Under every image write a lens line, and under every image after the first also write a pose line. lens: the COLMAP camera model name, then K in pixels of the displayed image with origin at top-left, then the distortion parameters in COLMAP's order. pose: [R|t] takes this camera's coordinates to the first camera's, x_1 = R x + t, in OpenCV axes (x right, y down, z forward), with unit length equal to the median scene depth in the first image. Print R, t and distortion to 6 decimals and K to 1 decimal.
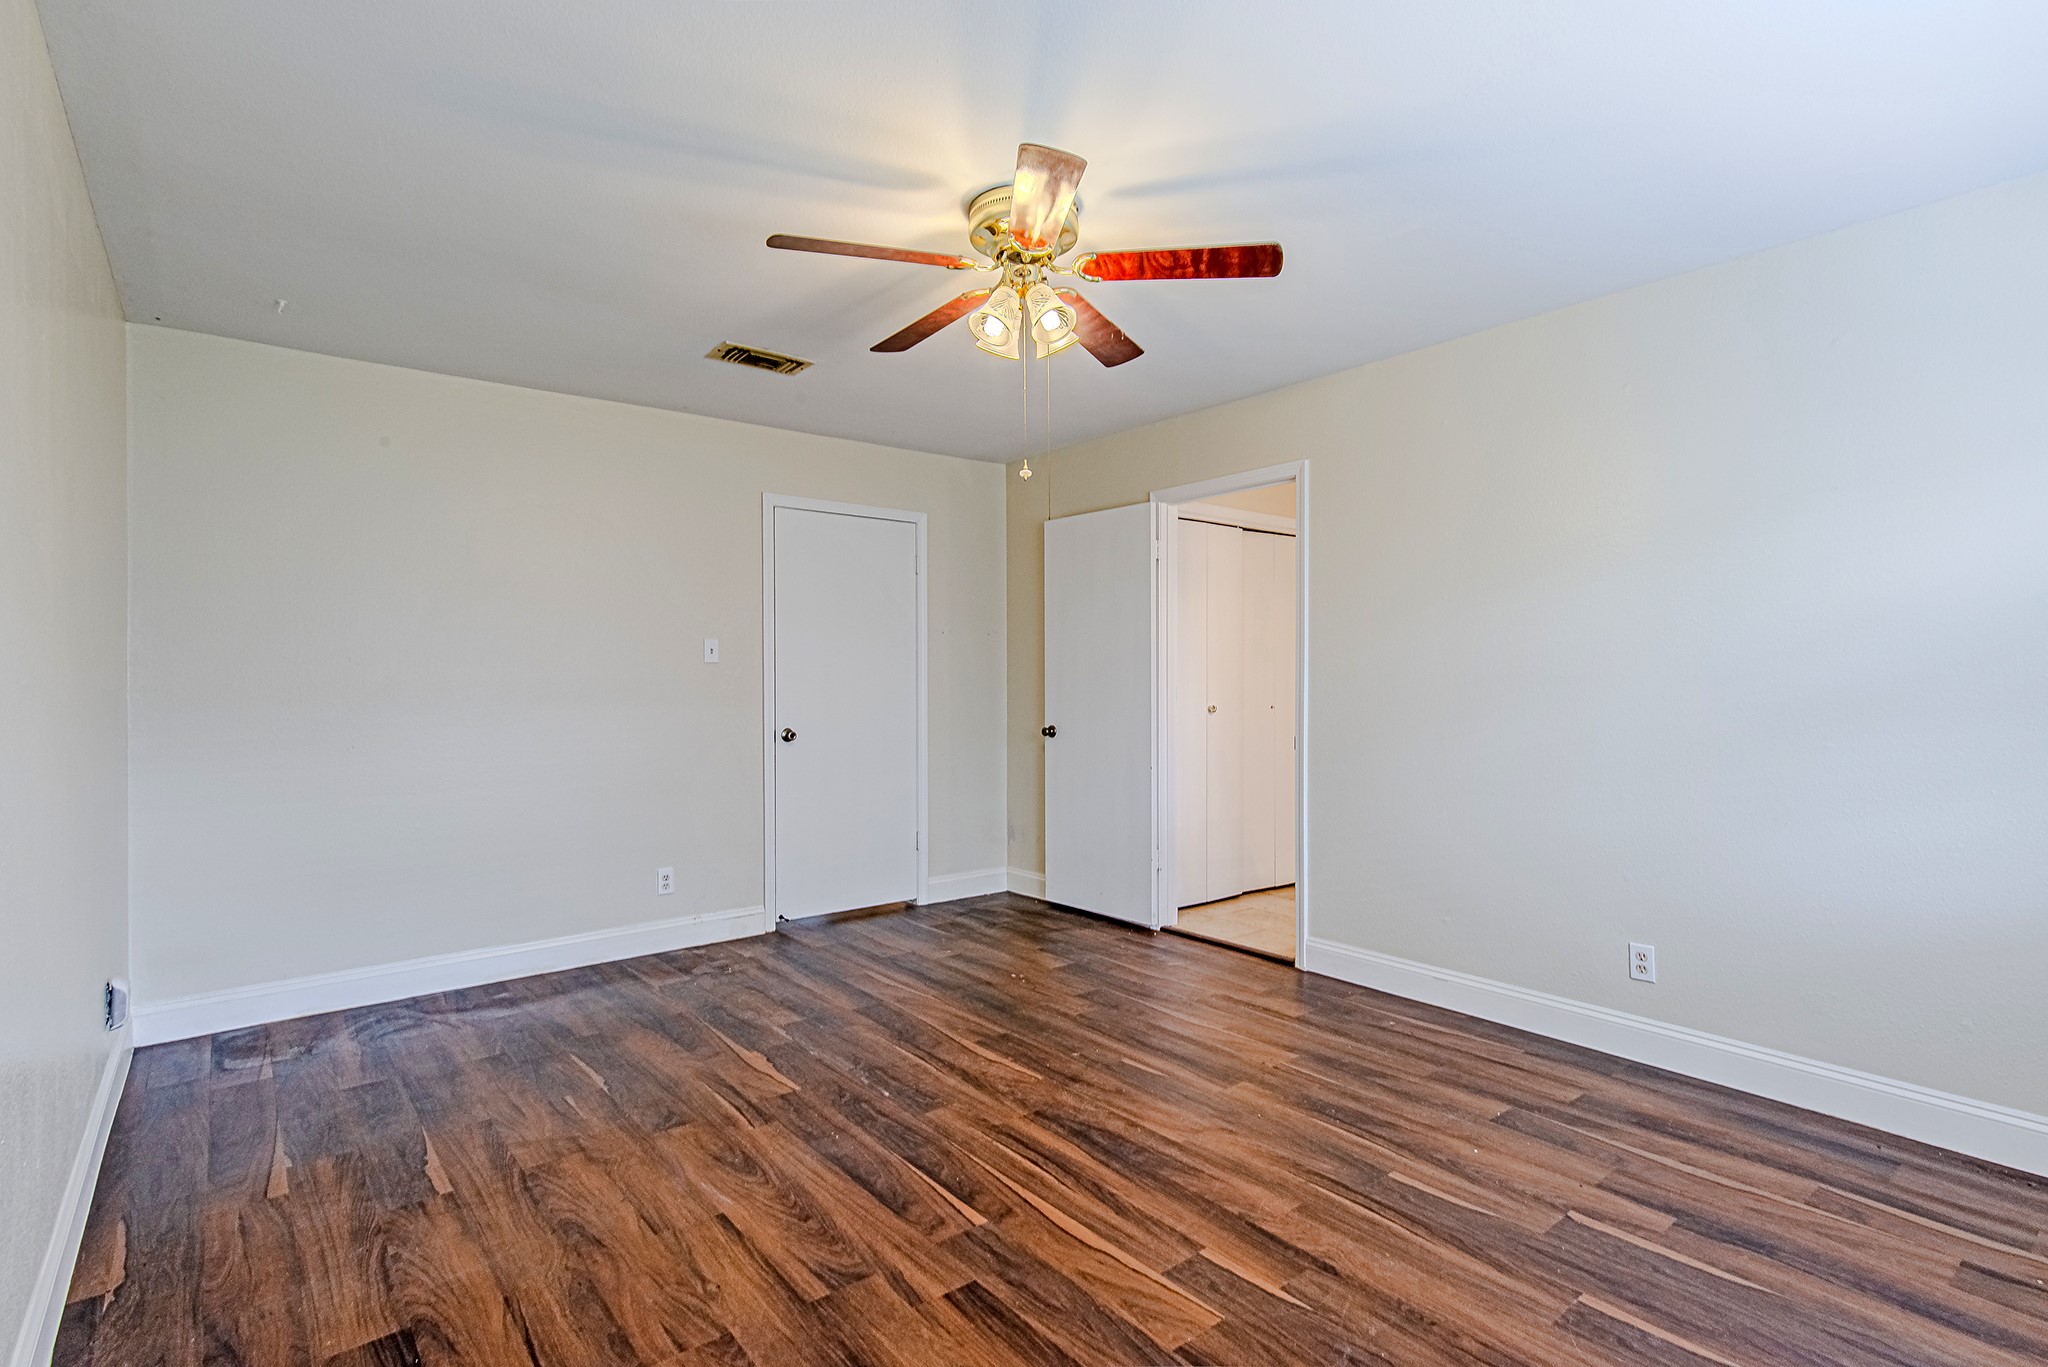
lens RADIAL K [[983.1, 0, 1025.0], [0, 983.1, 679.6], [0, 0, 1]] dist [0.015552, -0.000871]
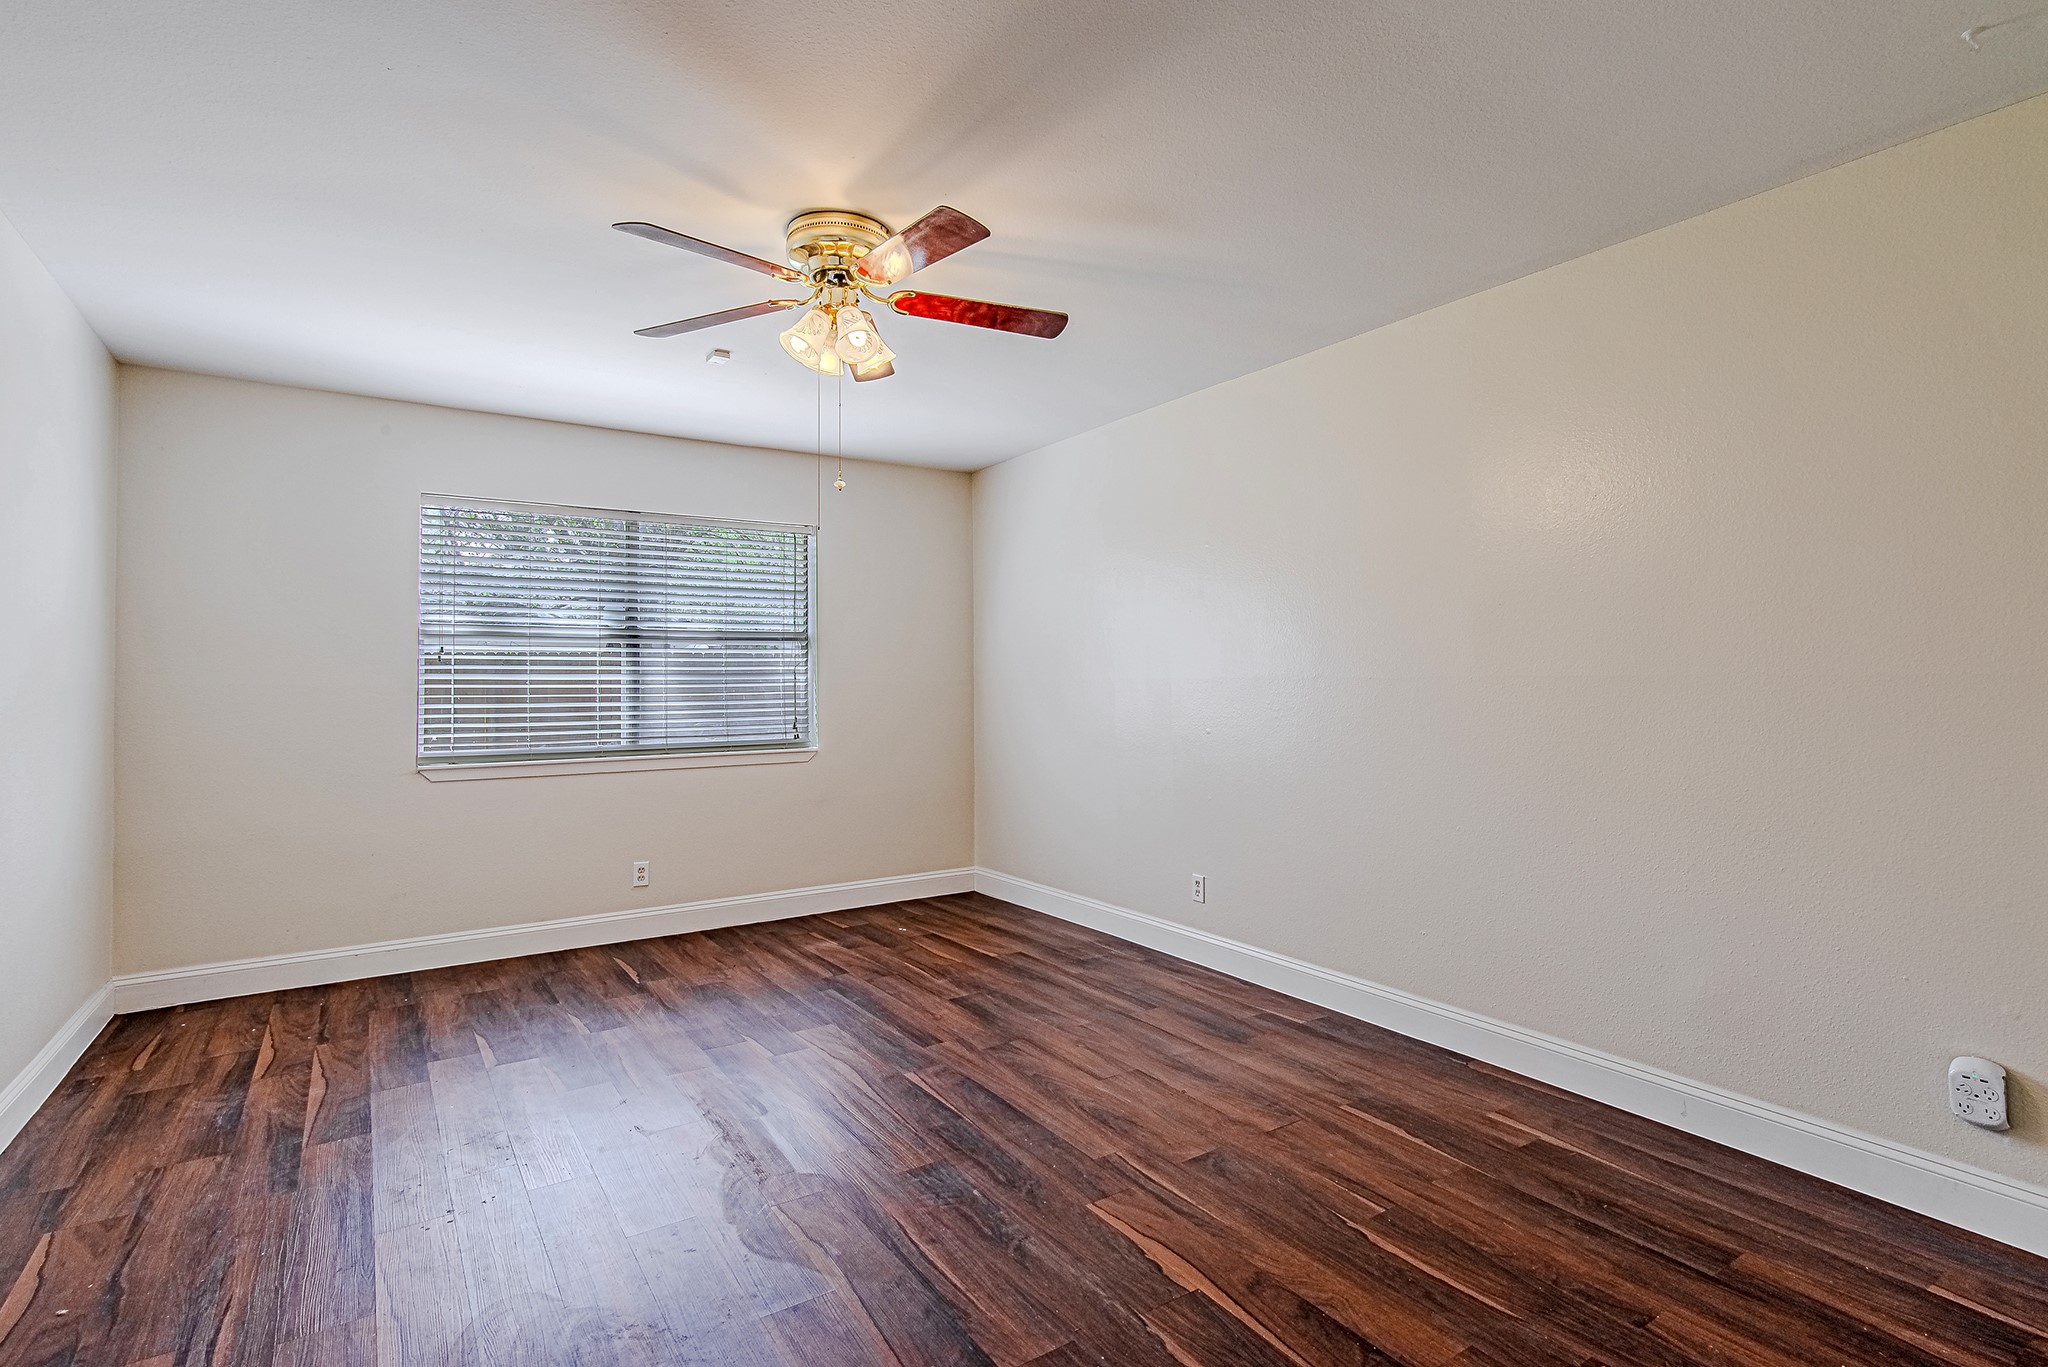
lens RADIAL K [[983.1, 0, 1023.5], [0, 983.1, 682.2], [0, 0, 1]] dist [0.015552, -0.000871]
pose [[-0.995731, 0.012646, 0.091431, -0.313013], [0.013124, 0.999903, 0.004626, -0.001670], [-0.091364, 0.005806, -0.995801, 2.184508]]
